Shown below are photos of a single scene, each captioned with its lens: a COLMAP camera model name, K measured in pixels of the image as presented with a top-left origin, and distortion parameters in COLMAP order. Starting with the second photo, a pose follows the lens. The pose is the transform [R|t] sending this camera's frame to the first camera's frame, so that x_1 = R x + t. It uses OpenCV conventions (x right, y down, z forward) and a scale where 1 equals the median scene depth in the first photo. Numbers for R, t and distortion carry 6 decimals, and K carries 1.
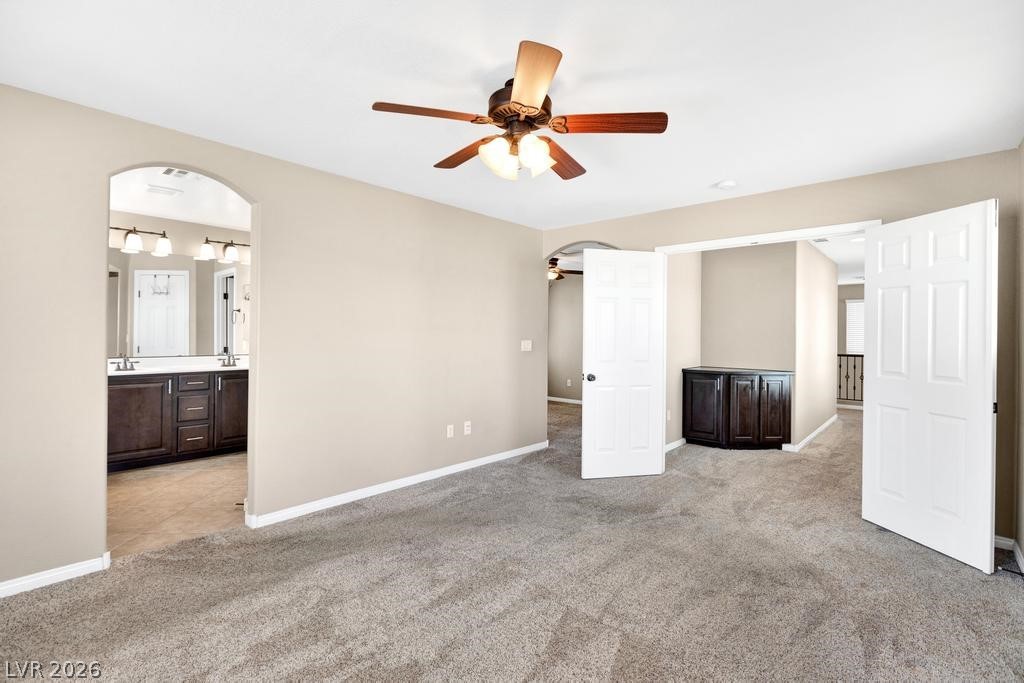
lens RADIAL K [[484.7, 0, 532.4], [0, 484.7, 330.5], [0, 0, 1]] dist [-0.009626, 0.001415]
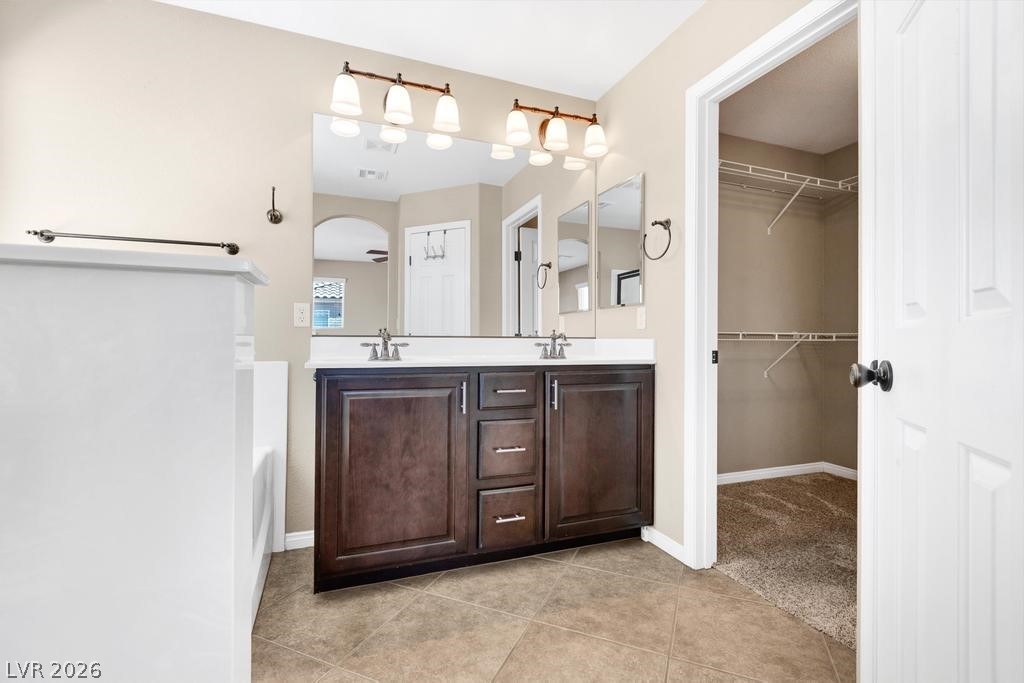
lens RADIAL K [[459.1, 0, 514.8], [0, 459.1, 342.9], [0, 0, 1]] dist [-0.001597, -0.000112]
pose [[0.892897, -0.006174, -0.450219, -0.514496], [0.005228, 0.999981, -0.003344, 0.067491], [0.450231, 0.000632, 0.892912, 0.639050]]
